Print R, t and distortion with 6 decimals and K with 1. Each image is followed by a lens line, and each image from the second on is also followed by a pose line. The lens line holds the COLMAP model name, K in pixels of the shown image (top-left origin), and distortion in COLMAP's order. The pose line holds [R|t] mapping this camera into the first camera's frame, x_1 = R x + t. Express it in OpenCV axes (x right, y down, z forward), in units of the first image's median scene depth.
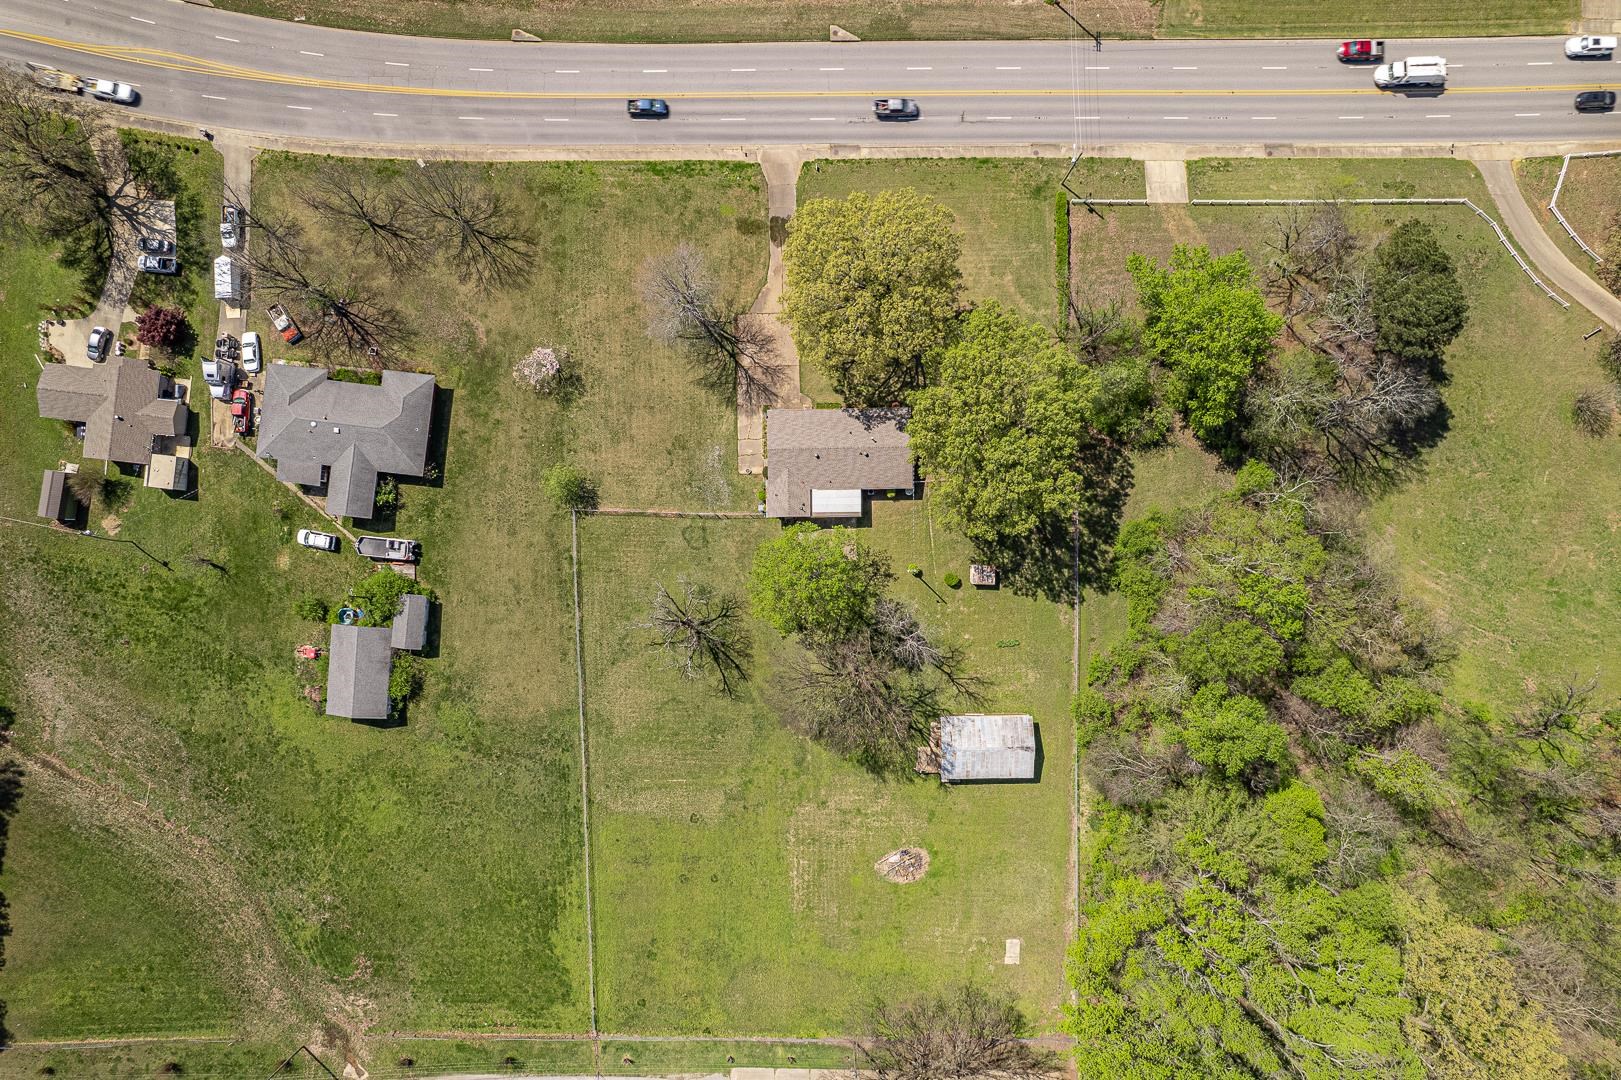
lens RADIAL K [[1031.0, 0, 818.4], [0, 1031.0, 540.1], [0, 0, 1]] dist [-0.074579, 0.067098]
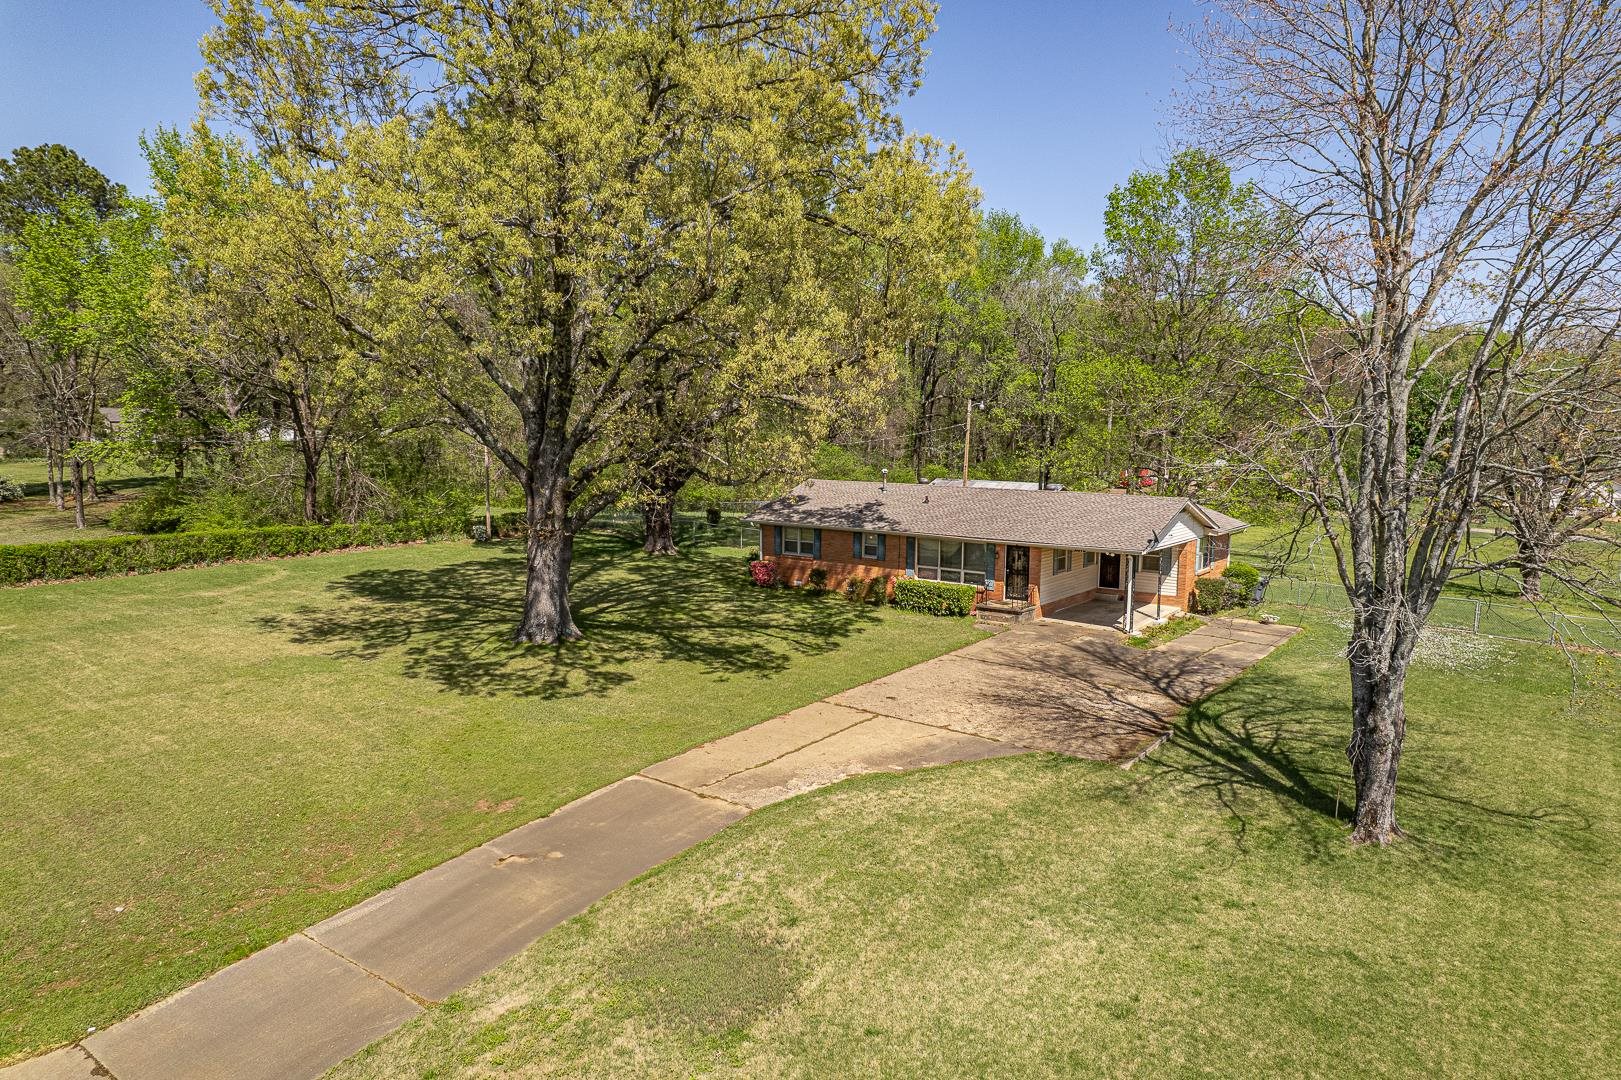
lens RADIAL K [[1031.0, 0, 818.4], [0, 1031.0, 540.1], [0, 0, 1]] dist [-0.074579, 0.067098]
pose [[-0.795890, -0.081972, 0.599866, -0.139845], [0.605156, -0.077319, 0.792343, -0.379155], [-0.018569, 0.993631, 0.111143, 0.937052]]
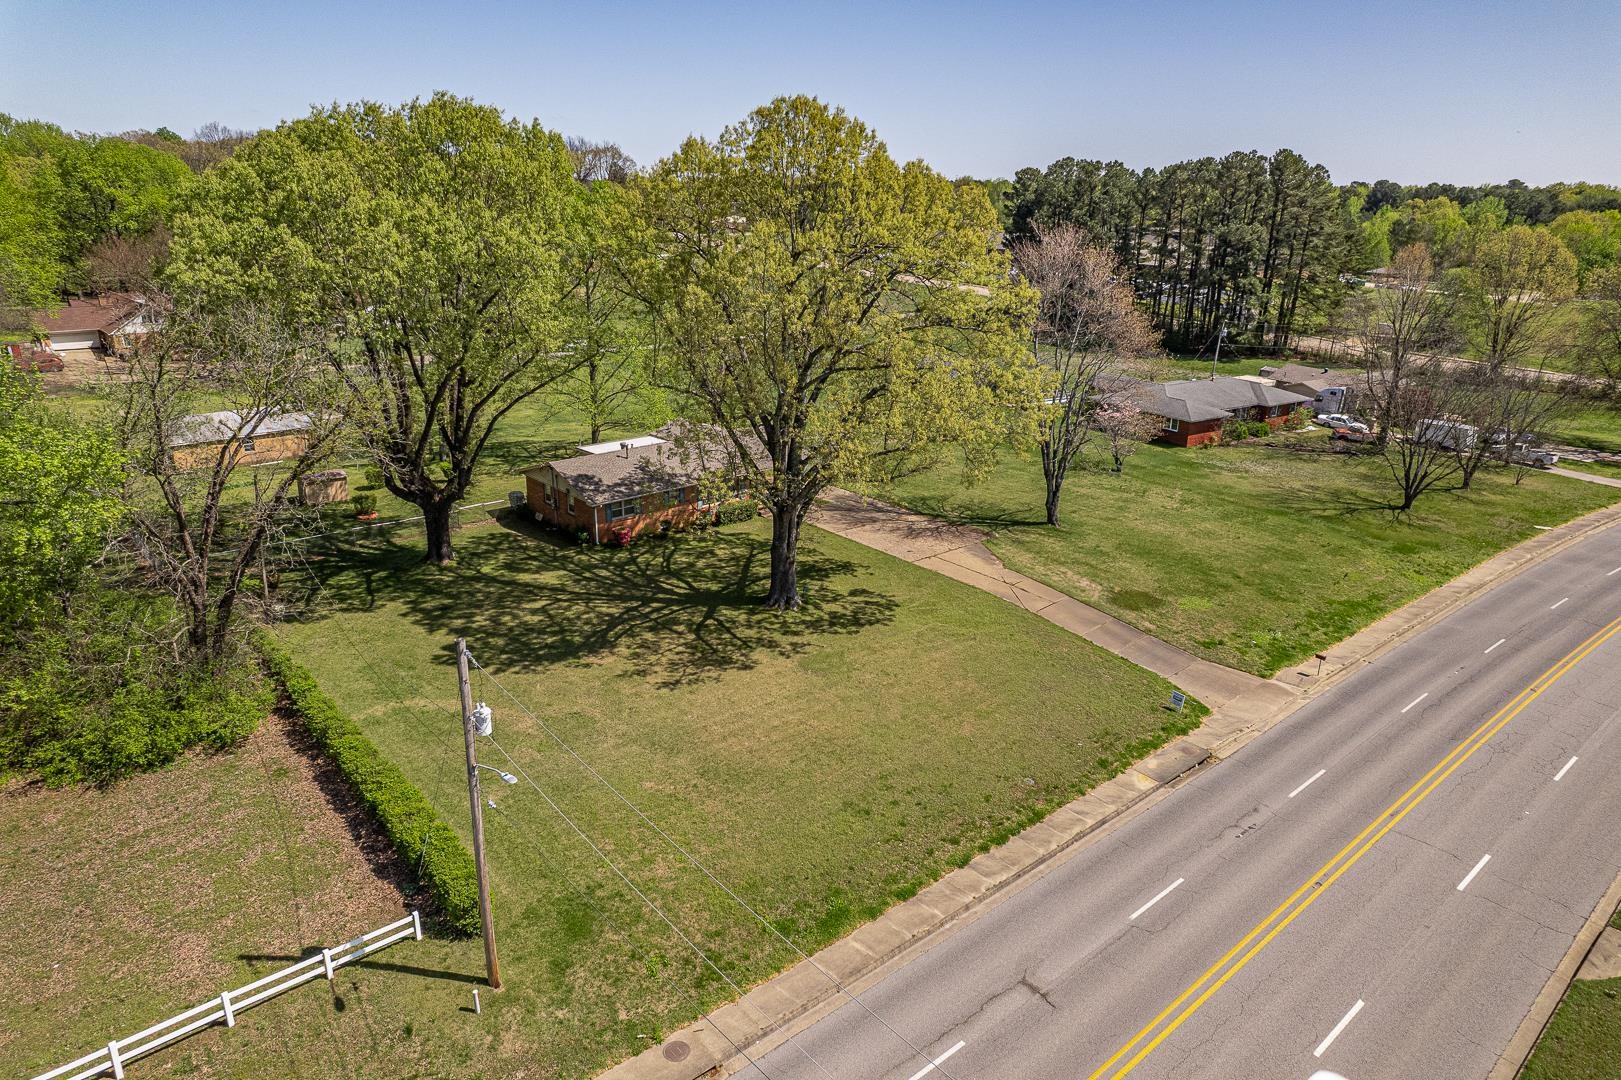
lens RADIAL K [[1031.0, 0, 818.4], [0, 1031.0, 540.1], [0, 0, 1]] dist [-0.074579, 0.067098]
pose [[-0.752496, 0.190098, -0.630566, 0.301056], [-0.658001, -0.257727, 0.707539, -0.516693], [-0.028012, 0.947333, 0.319023, 0.836039]]
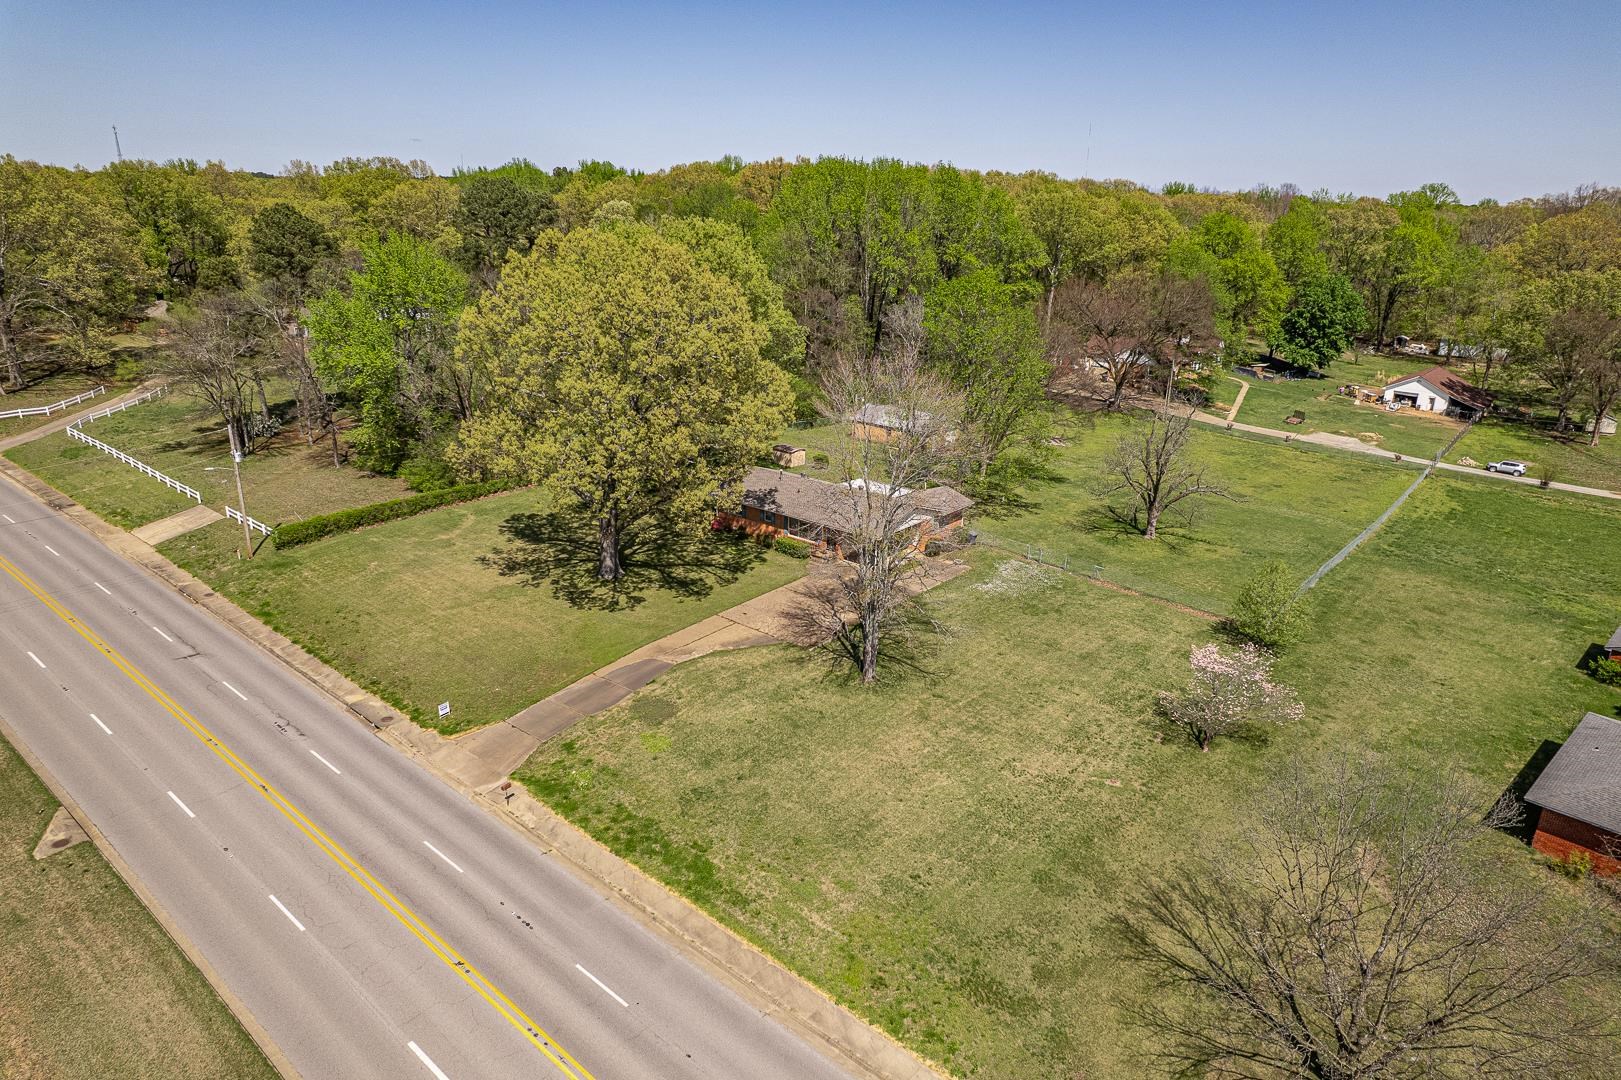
lens RADIAL K [[1031.0, 0, 818.4], [0, 1031.0, 540.1], [0, 0, 1]] dist [-0.074579, 0.067098]
pose [[-0.763402, -0.226118, 0.605053, -0.371061], [0.645432, -0.230483, 0.728213, -0.561223], [-0.025207, 0.946440, 0.321895, 0.783865]]
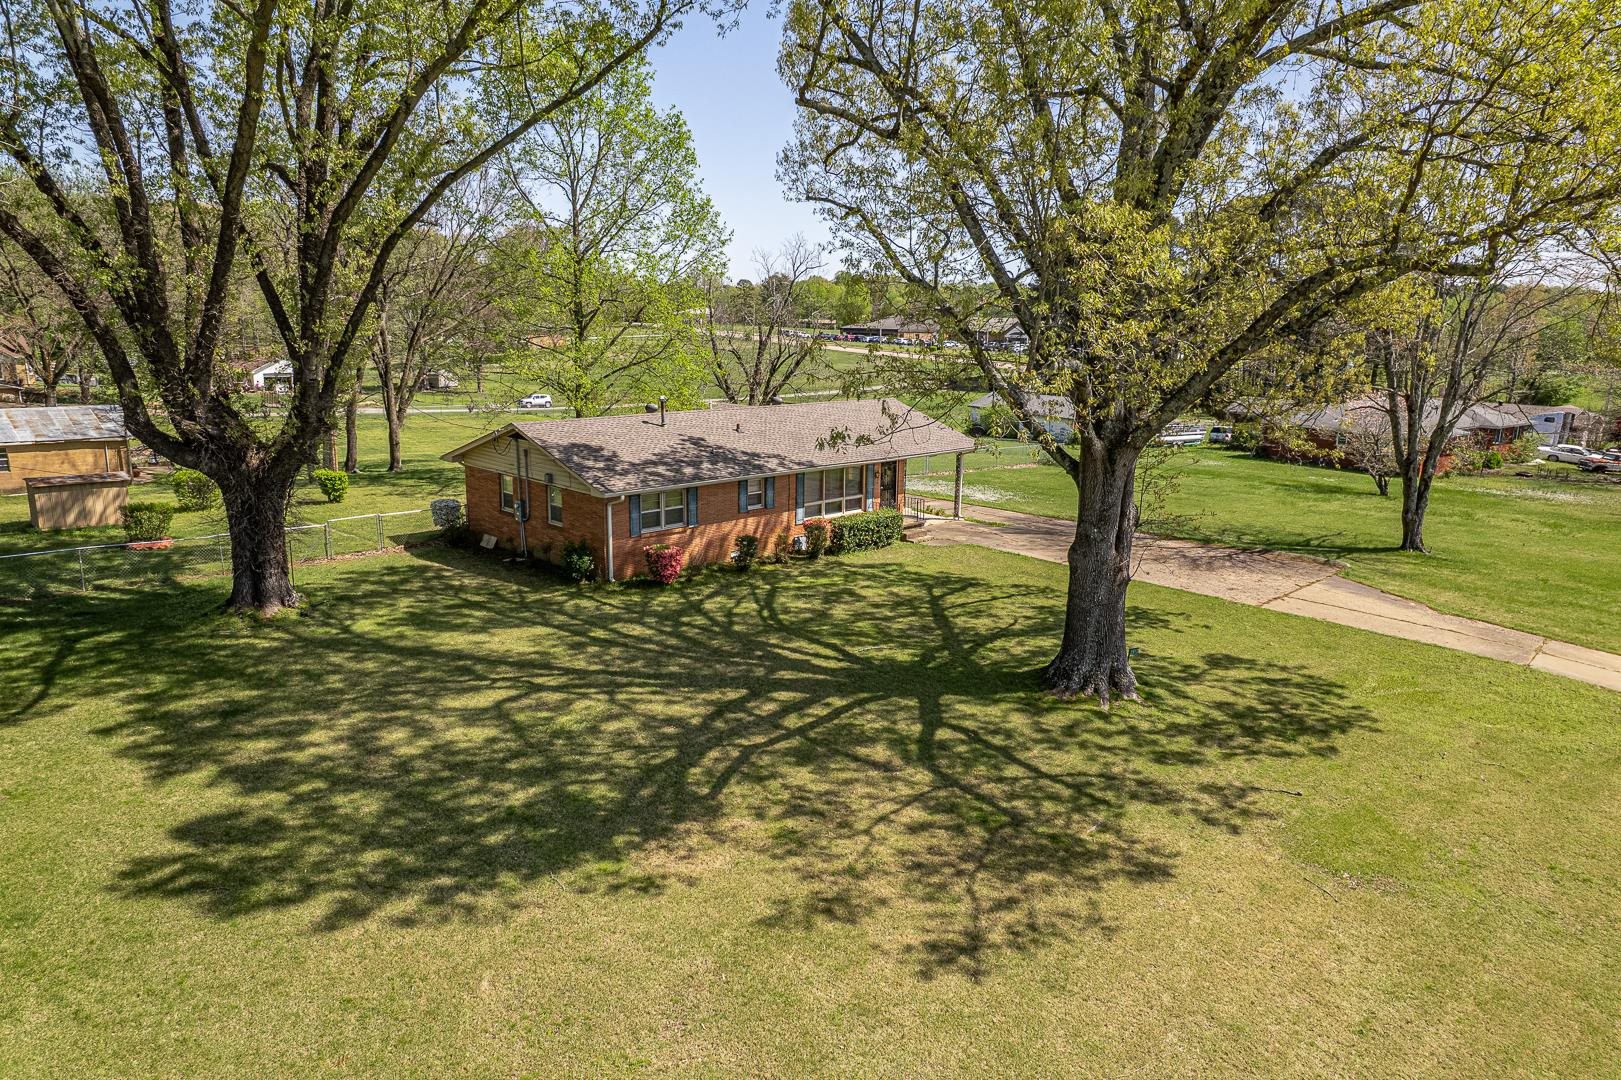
lens RADIAL K [[1031.0, 0, 818.4], [0, 1031.0, 540.1], [0, 0, 1]] dist [-0.074579, 0.067098]
pose [[-0.717654, 0.122411, -0.685557, 0.203011], [-0.695870, -0.164466, 0.699082, -0.308175], [-0.027176, 0.978758, 0.203212, 0.933871]]
